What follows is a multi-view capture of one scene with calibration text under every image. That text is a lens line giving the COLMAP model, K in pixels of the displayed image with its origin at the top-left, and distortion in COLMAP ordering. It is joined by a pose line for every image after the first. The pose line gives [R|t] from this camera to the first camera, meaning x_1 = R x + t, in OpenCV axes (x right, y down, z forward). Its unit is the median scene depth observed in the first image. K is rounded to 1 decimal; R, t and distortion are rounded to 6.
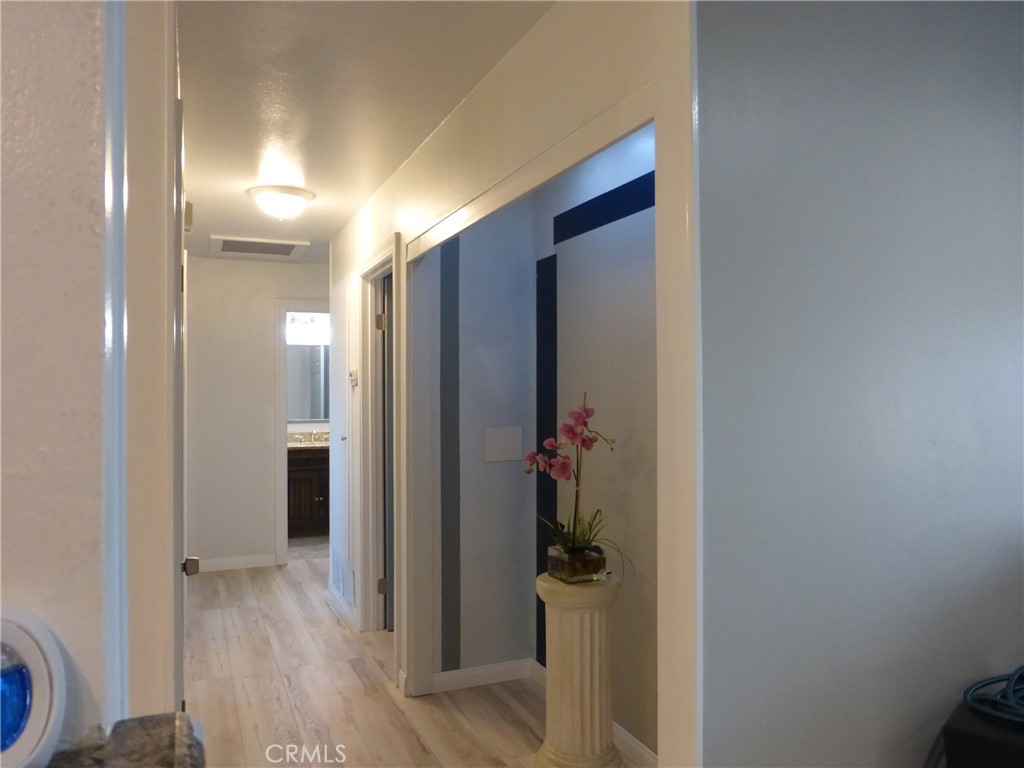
lens RADIAL K [[747.8, 0, 512.4], [0, 747.8, 385.4], [0, 0, 1]] dist [-0.028040, 0.010414]
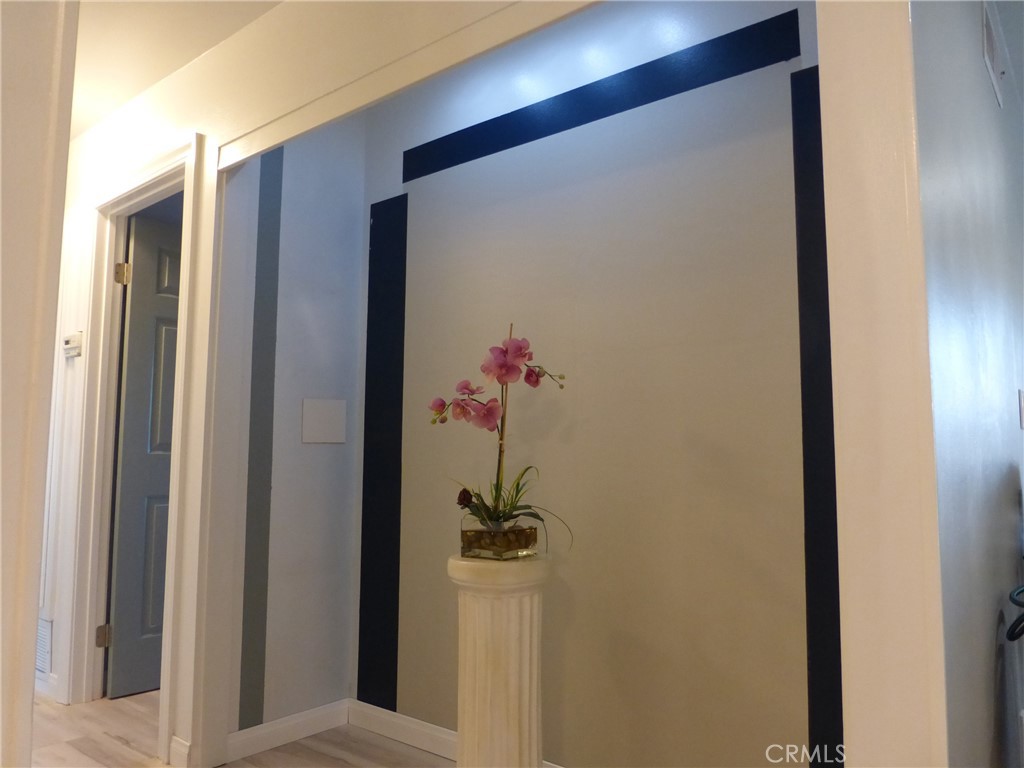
lens RADIAL K [[747.8, 0, 512.0], [0, 747.8, 386.0], [0, 0, 1]] dist [-0.028040, 0.010414]
pose [[0.885384, 0.053650, 0.461754, -0.208289], [-0.011291, 0.995507, -0.094015, 0.115557], [-0.464724, 0.078026, 0.882011, 0.214884]]
